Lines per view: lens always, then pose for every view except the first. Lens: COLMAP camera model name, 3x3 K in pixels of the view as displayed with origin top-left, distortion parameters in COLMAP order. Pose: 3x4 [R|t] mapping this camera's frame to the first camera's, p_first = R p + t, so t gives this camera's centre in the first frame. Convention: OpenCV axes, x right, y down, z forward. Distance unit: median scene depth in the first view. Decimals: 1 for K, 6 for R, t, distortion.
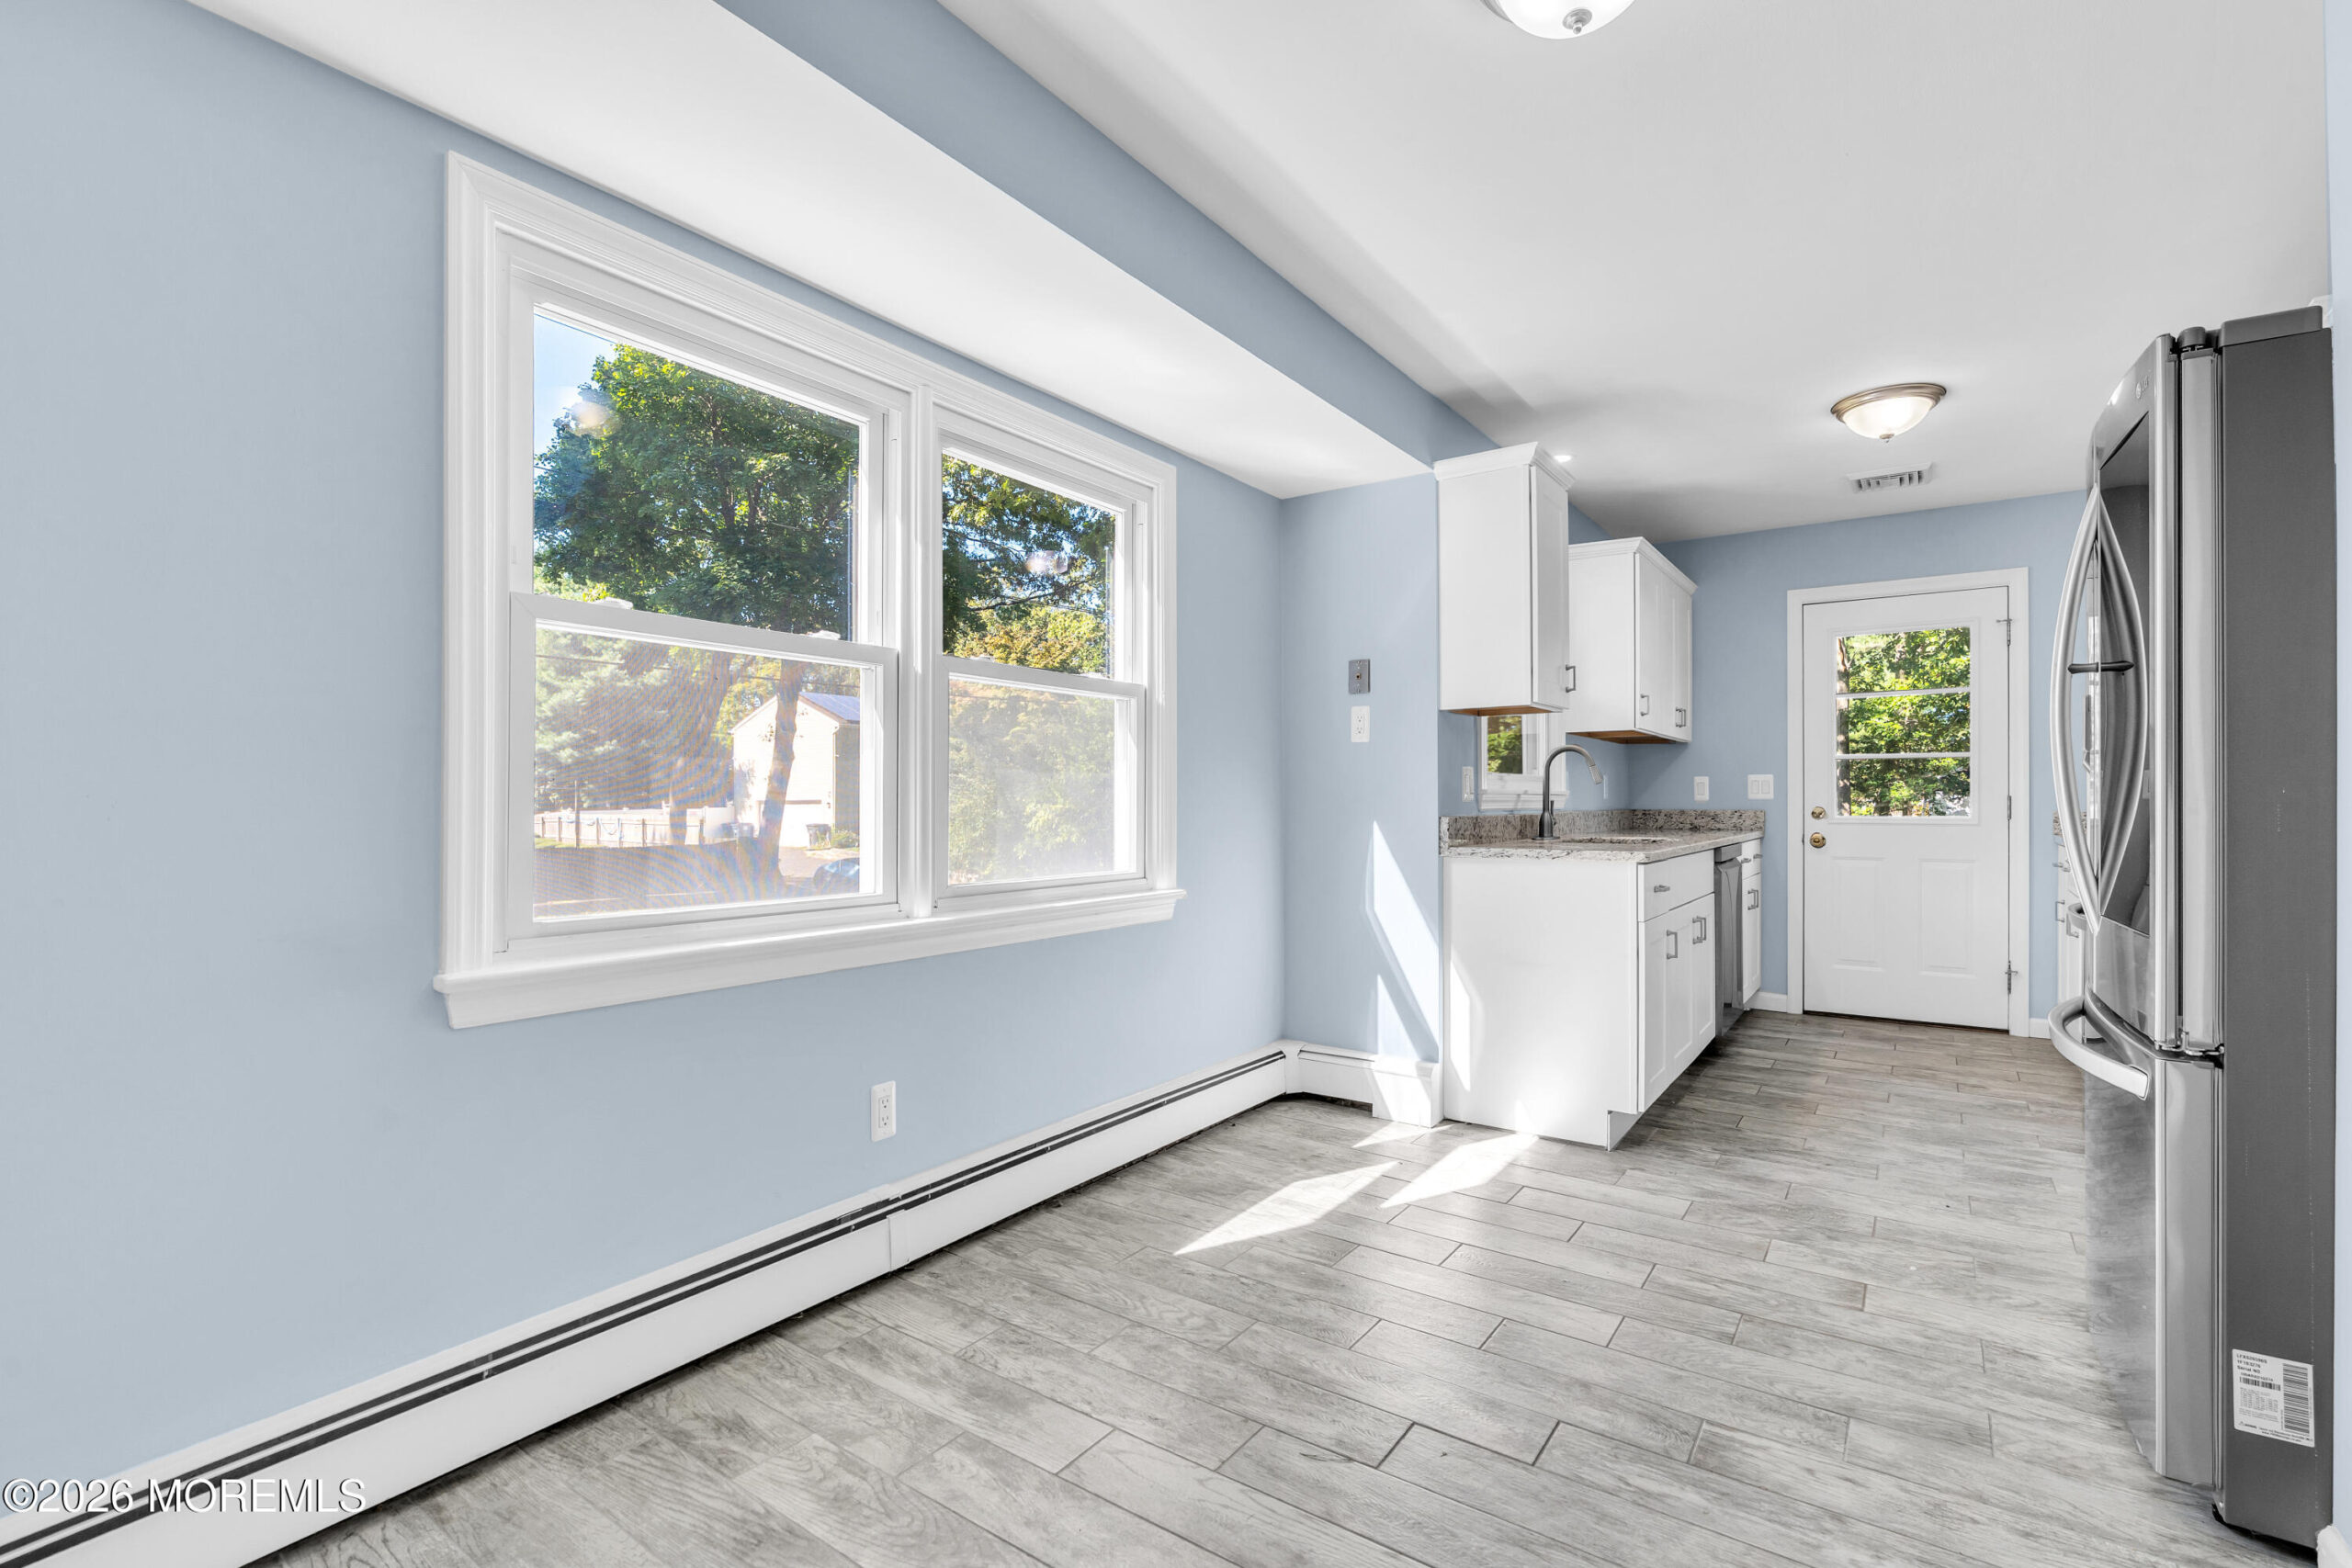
lens RADIAL K [[1059.3, 0, 1176.6], [0, 1059.3, 799.8], [0, 0, 1]] dist [-0.012060, 0.004238]
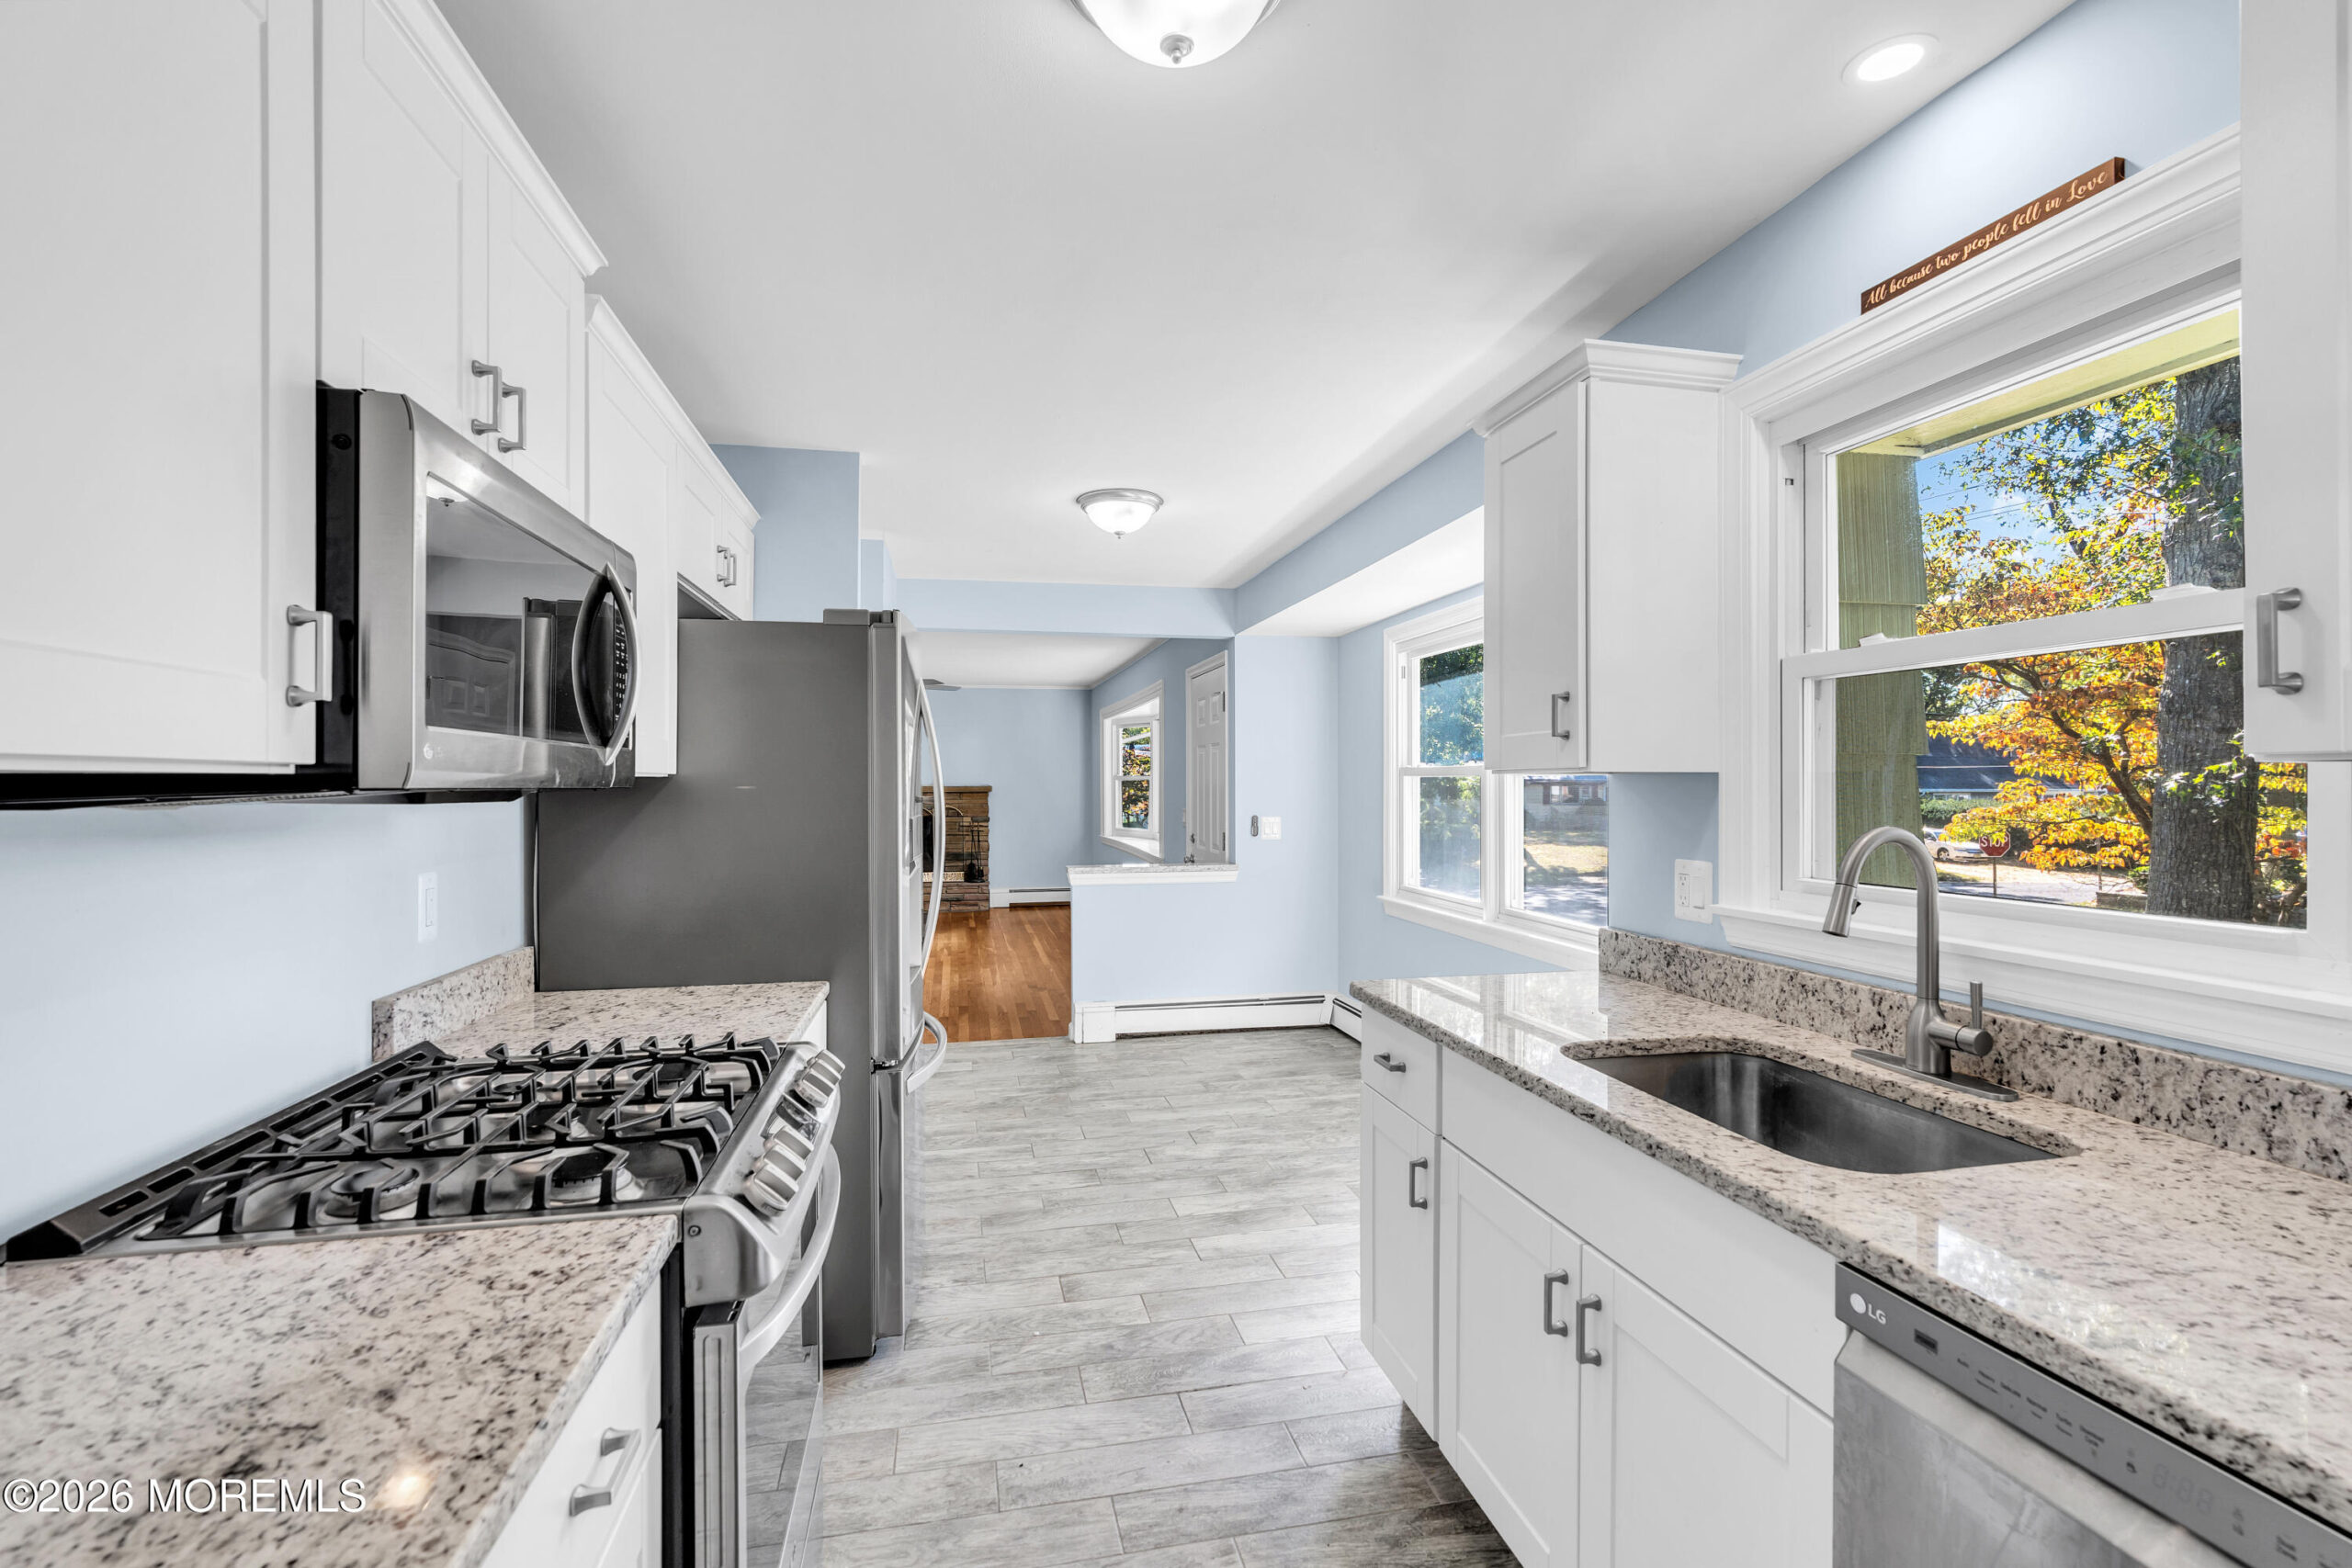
lens RADIAL K [[1059.3, 0, 1179.2], [0, 1059.3, 779.7], [0, 0, 1]] dist [-0.012060, 0.004238]
pose [[-0.675087, -0.000028, -0.737738, 1.040805], [0.003692, 0.999987, -0.003417, -0.087231], [0.737728, -0.005030, -0.675079, 1.369808]]
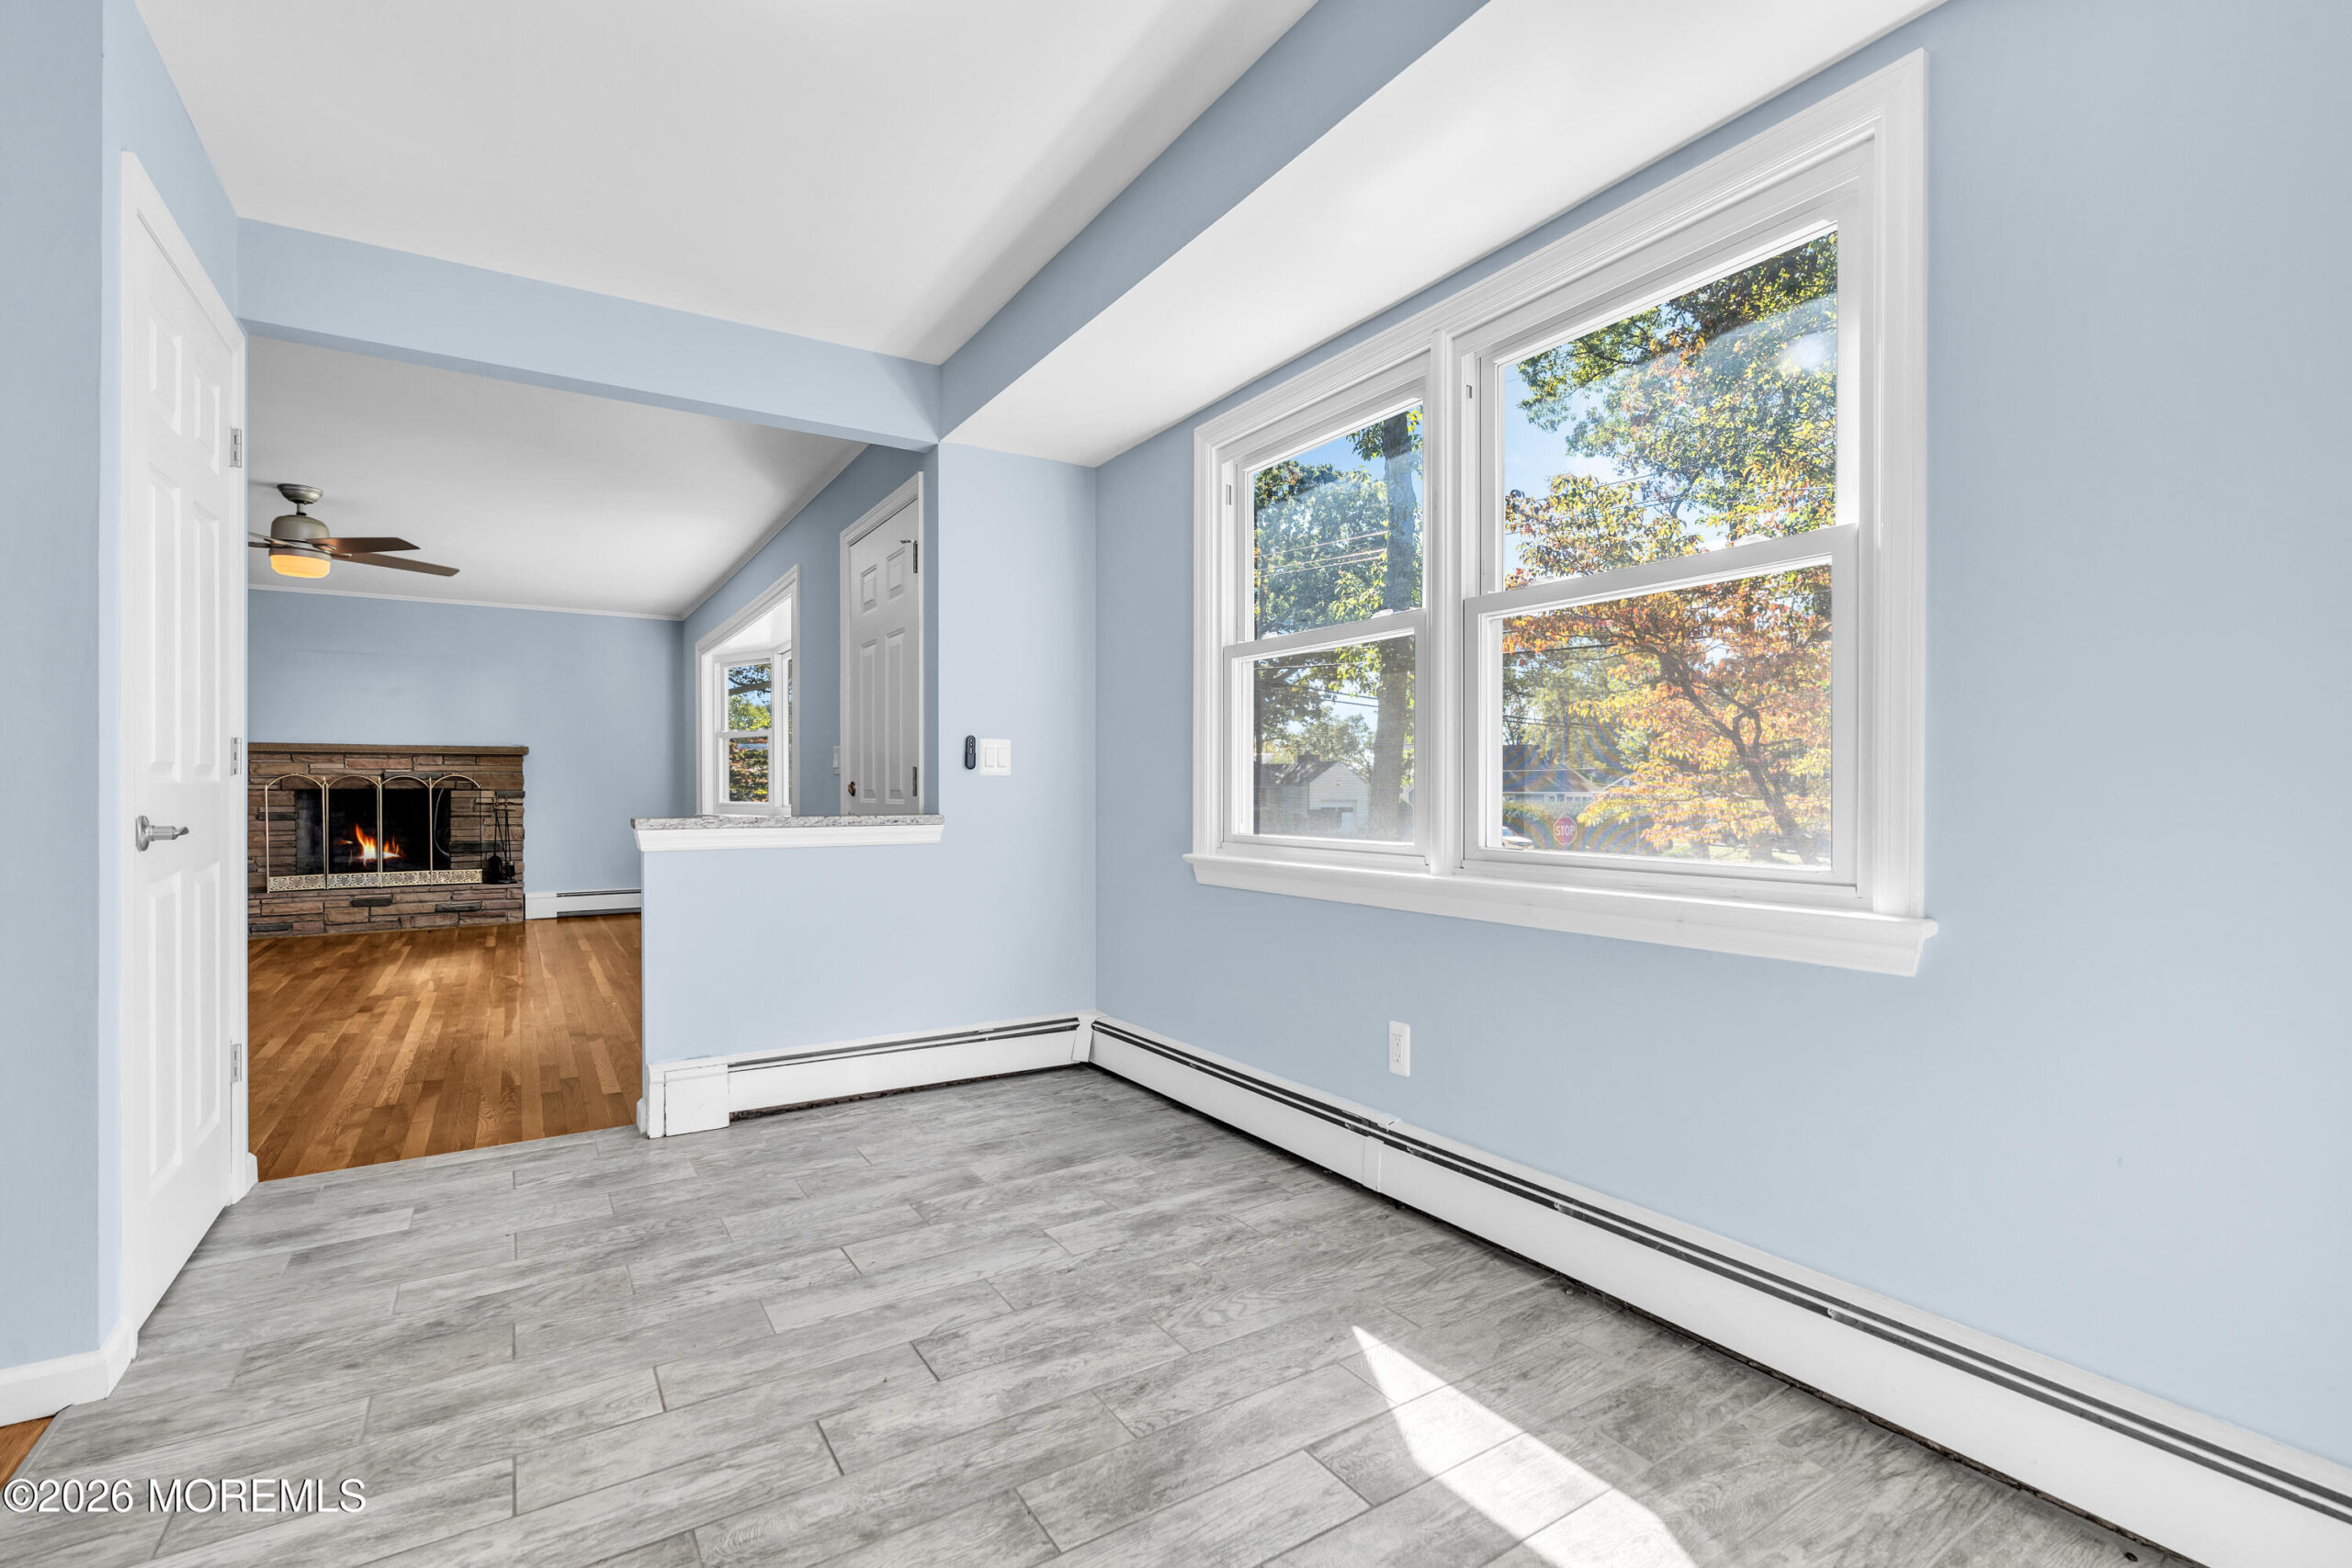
lens RADIAL K [[1059.3, 0, 1176.0], [0, 1059.3, 795.0], [0, 0, 1]] dist [-0.012060, 0.004238]
pose [[-0.378072, 0.004942, -0.925763, 0.582382], [0.002383, 0.999988, 0.004365, 0.024602], [0.925773, -0.000556, -0.378079, 0.877116]]
